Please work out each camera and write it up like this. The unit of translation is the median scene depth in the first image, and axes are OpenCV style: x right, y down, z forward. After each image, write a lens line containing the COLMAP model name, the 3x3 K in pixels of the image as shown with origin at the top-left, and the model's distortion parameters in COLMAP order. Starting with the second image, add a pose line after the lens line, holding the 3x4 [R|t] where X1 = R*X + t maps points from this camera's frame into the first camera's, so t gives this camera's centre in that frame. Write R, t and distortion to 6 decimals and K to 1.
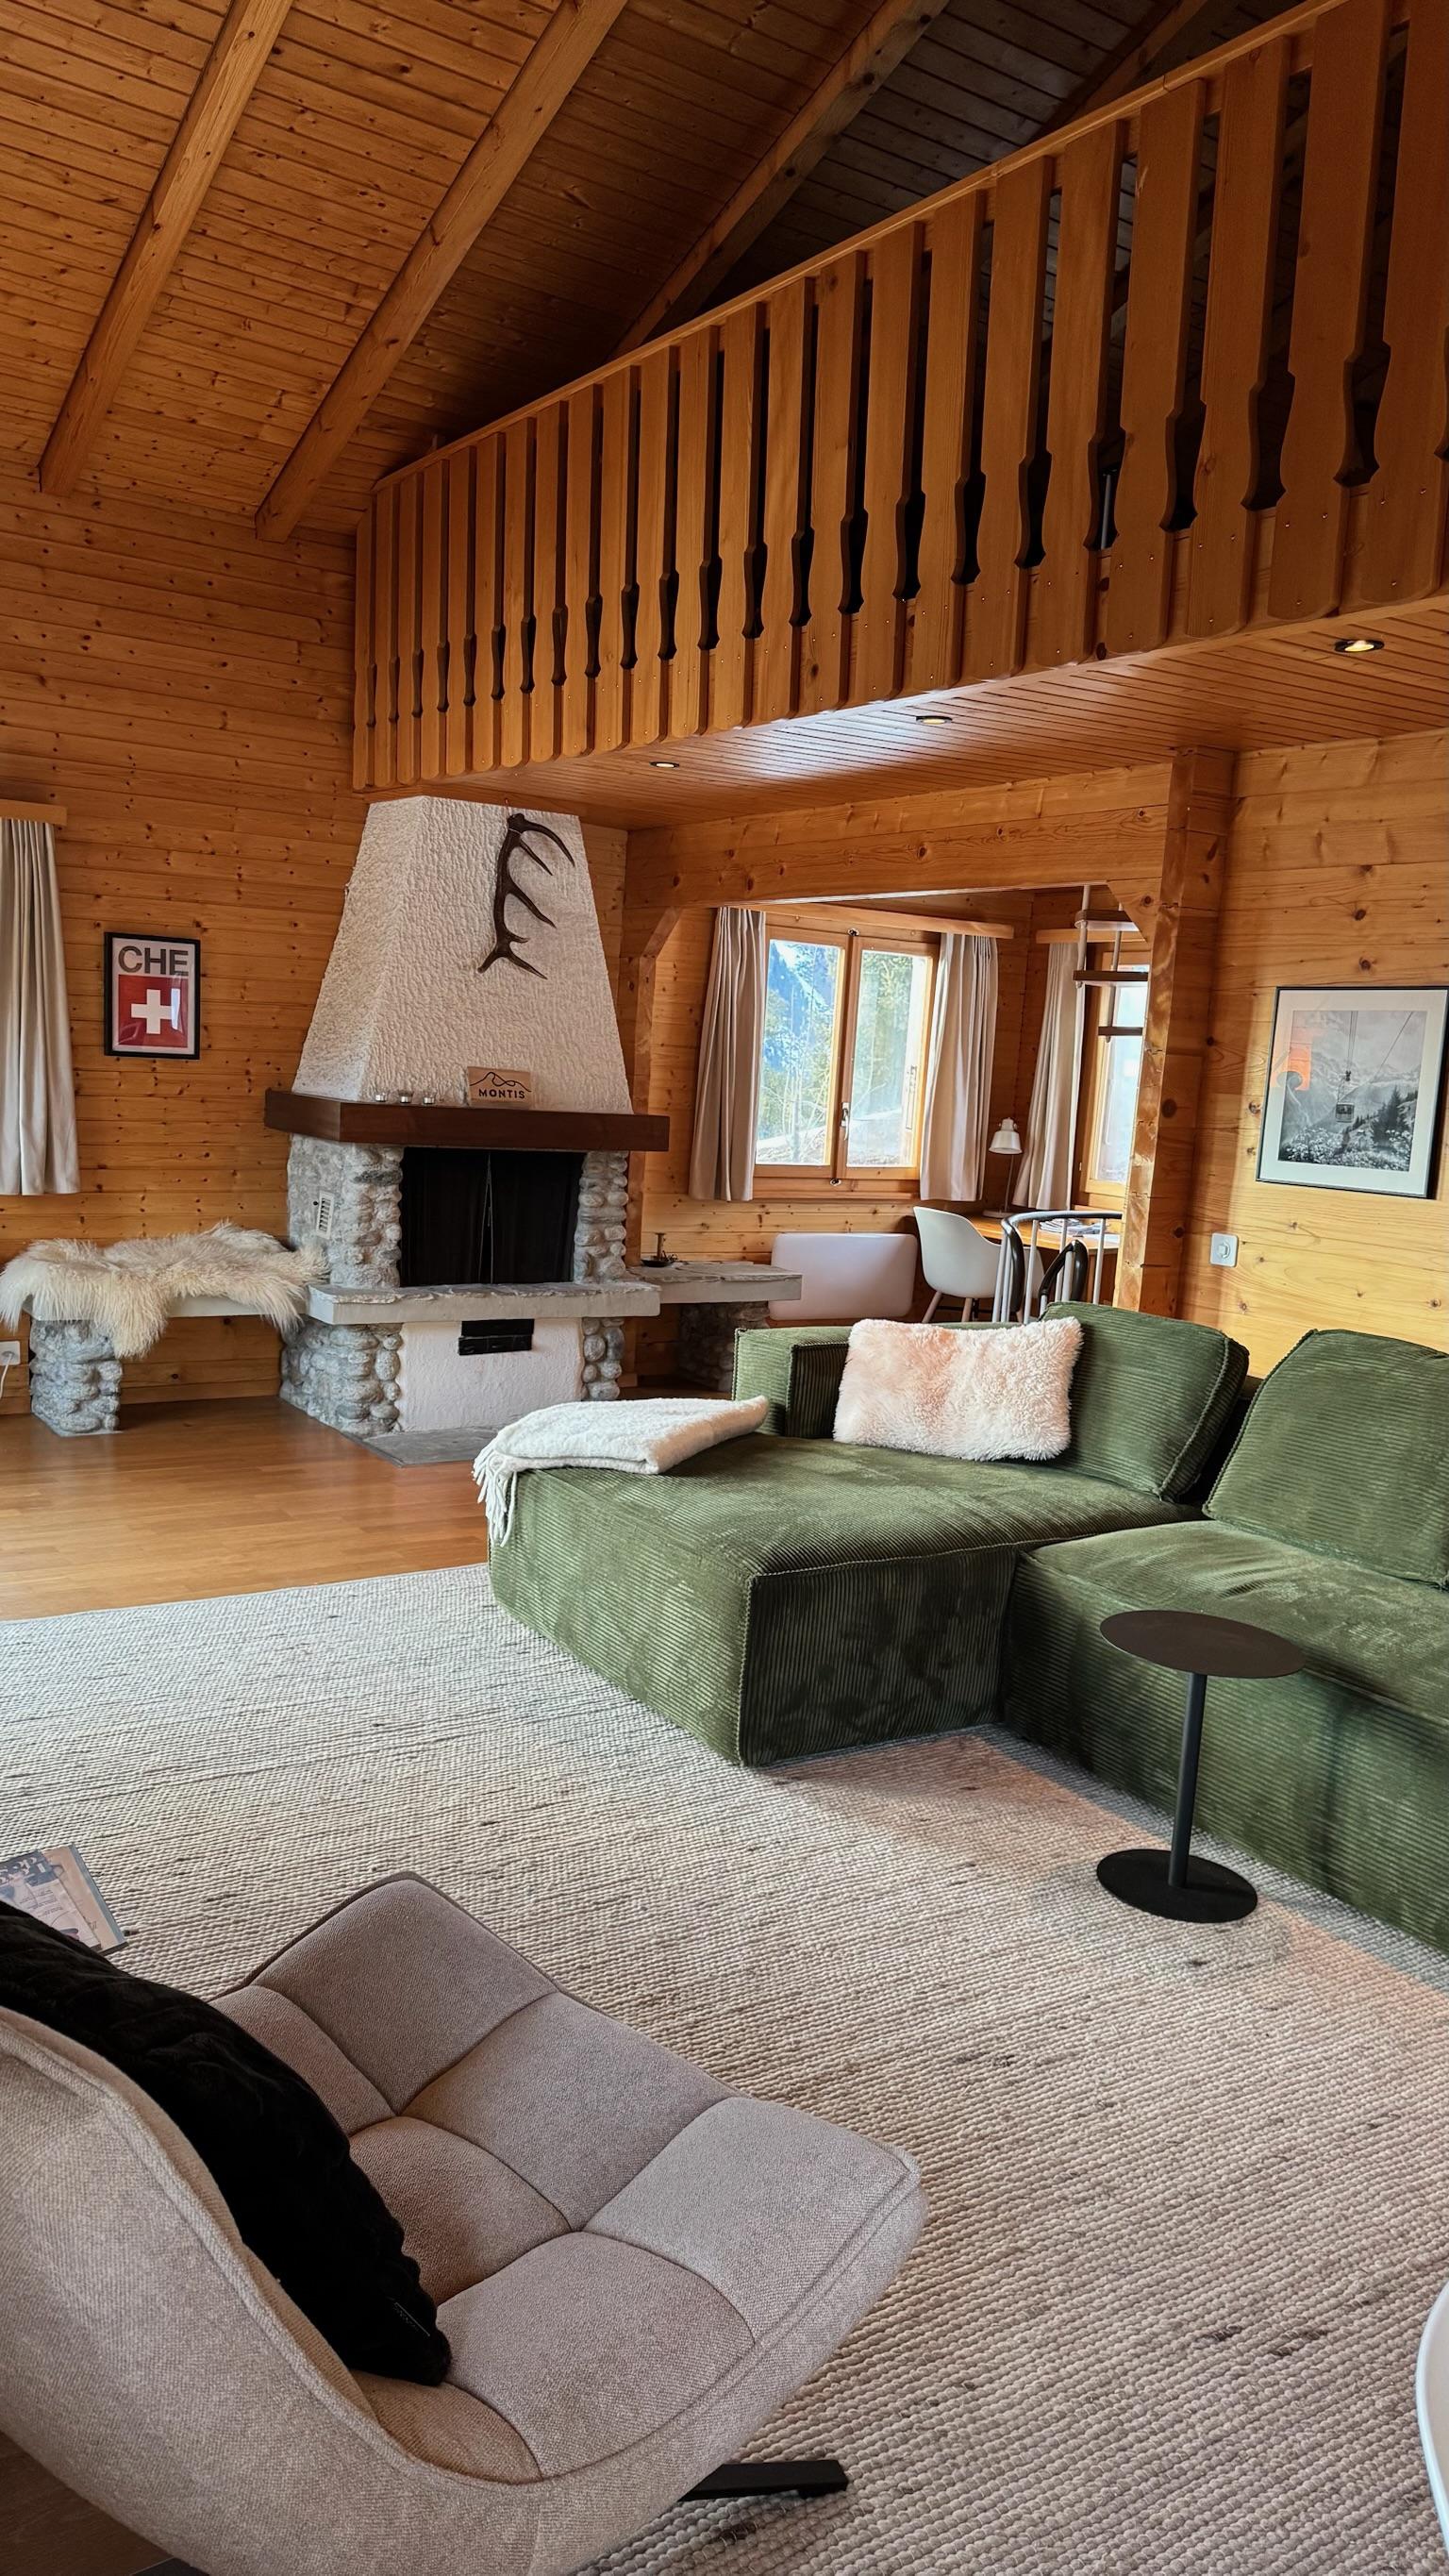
lens RADIAL K [[1843.5, 0, 699.8], [0, 1843.5, 1305.2], [0, 0, 1]] dist [0.081333, -0.116182]
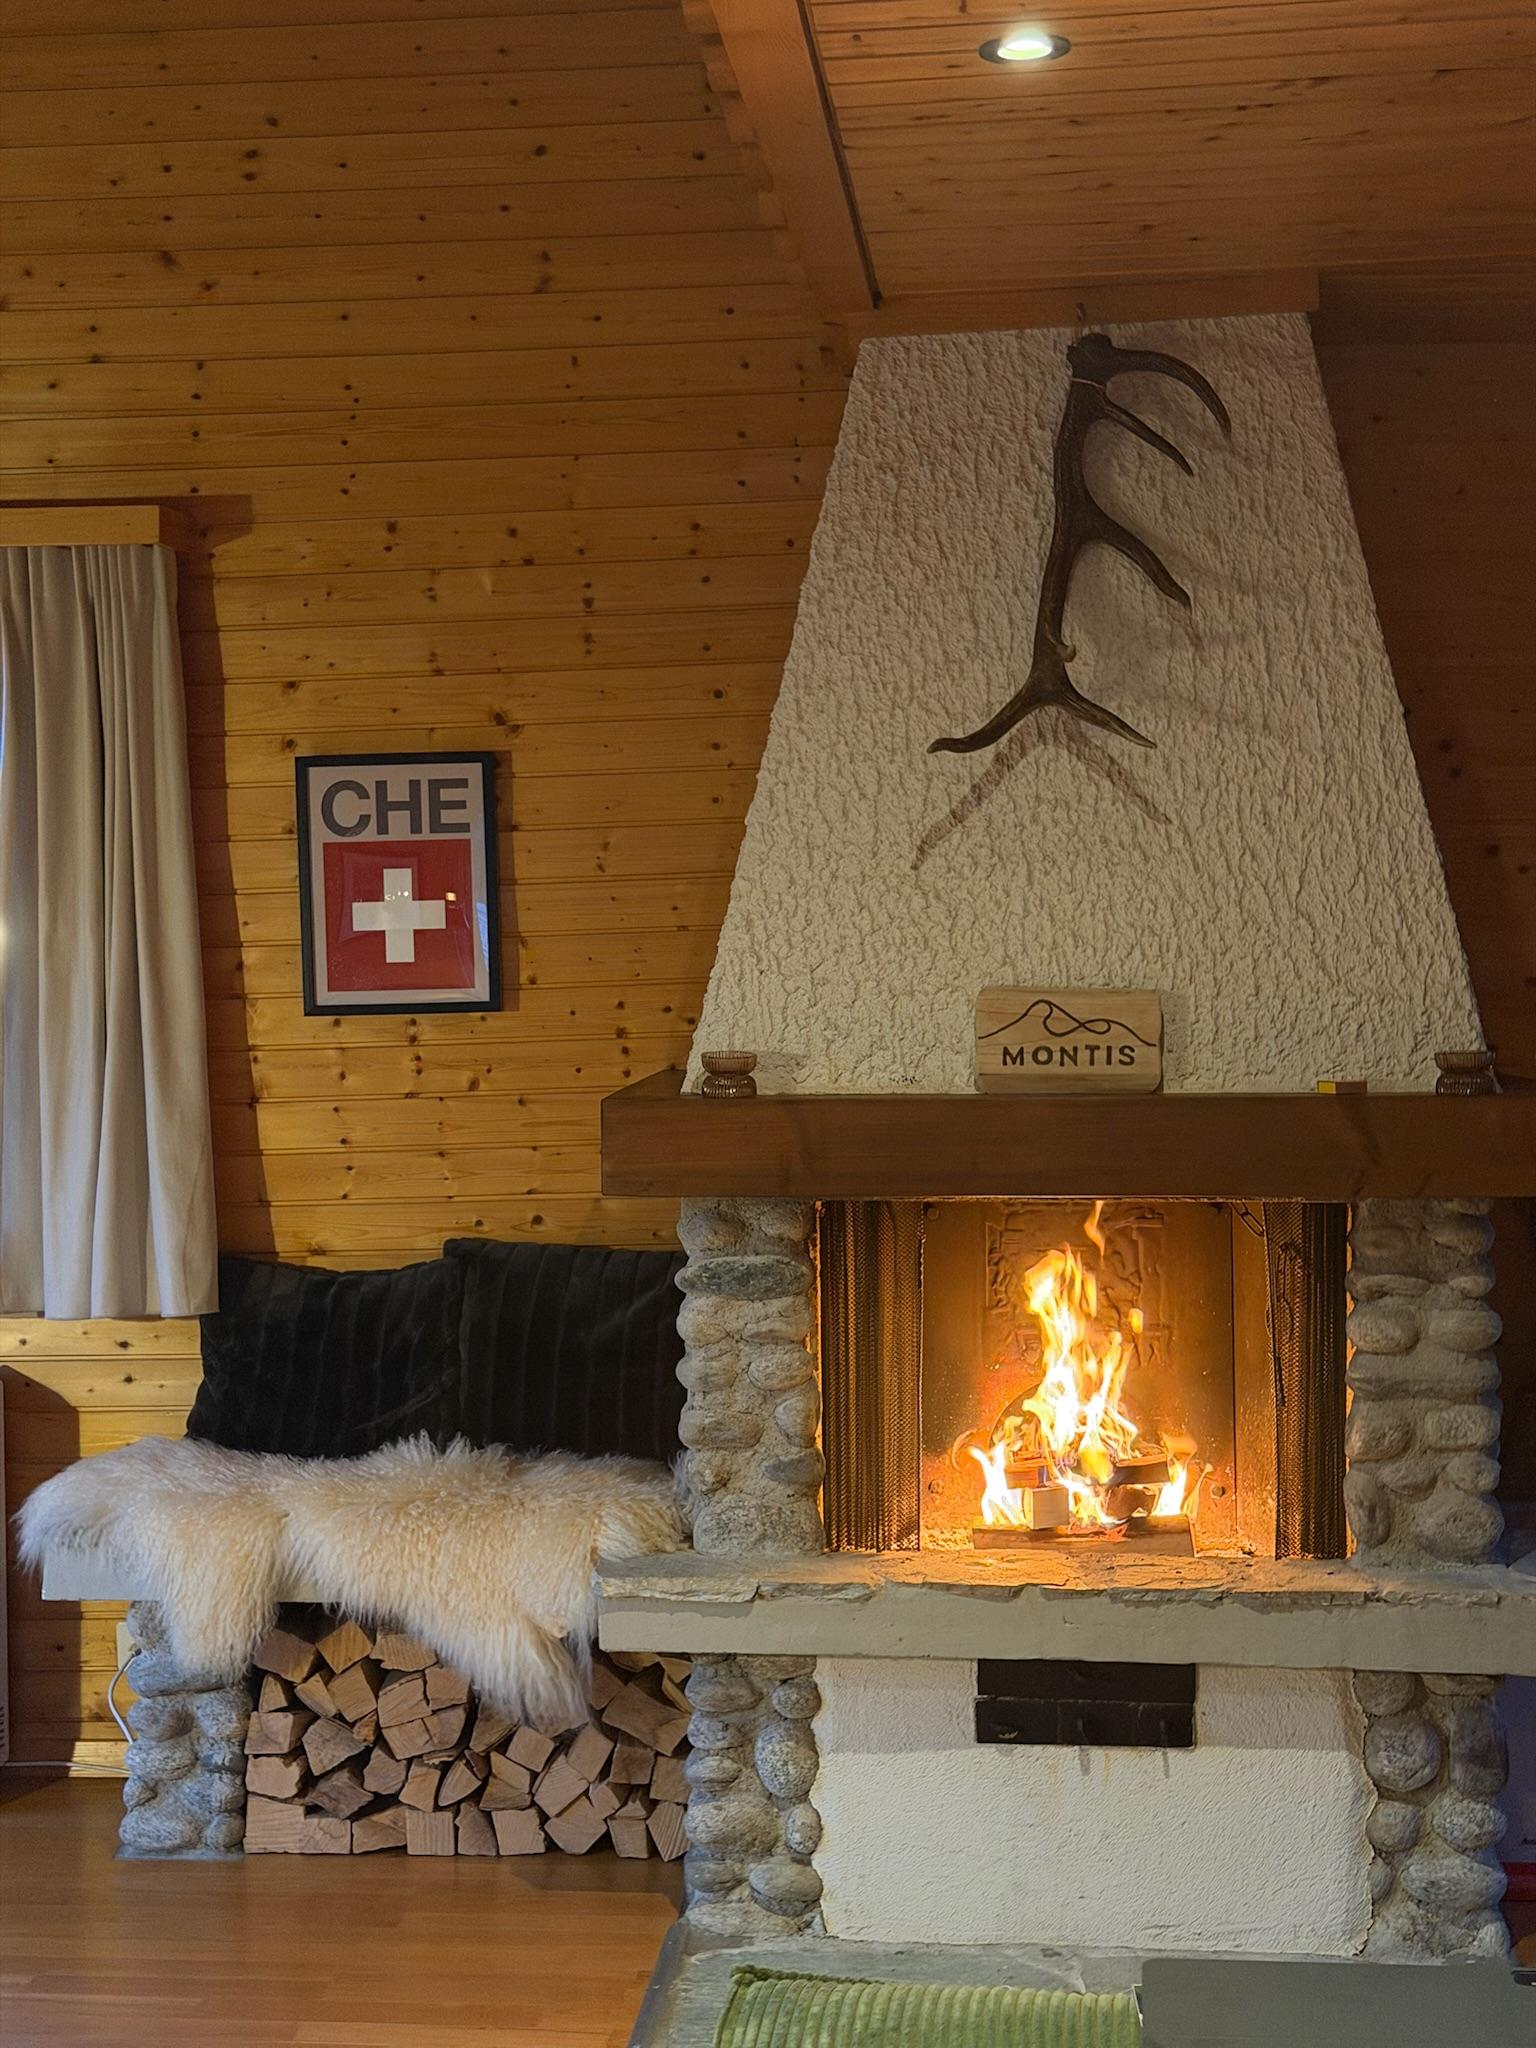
lens RADIAL K [[2779.7, 0, 885.0], [0, 2779.7, 1032.6], [0, 0, 1]] dist [0.114491, 0.000000]
pose [[0.761358, -0.044717, -0.646788, 0.245825], [-0.028540, 0.994340, -0.102342, -0.061807], [0.647704, 0.096378, 0.755772, 0.559260]]
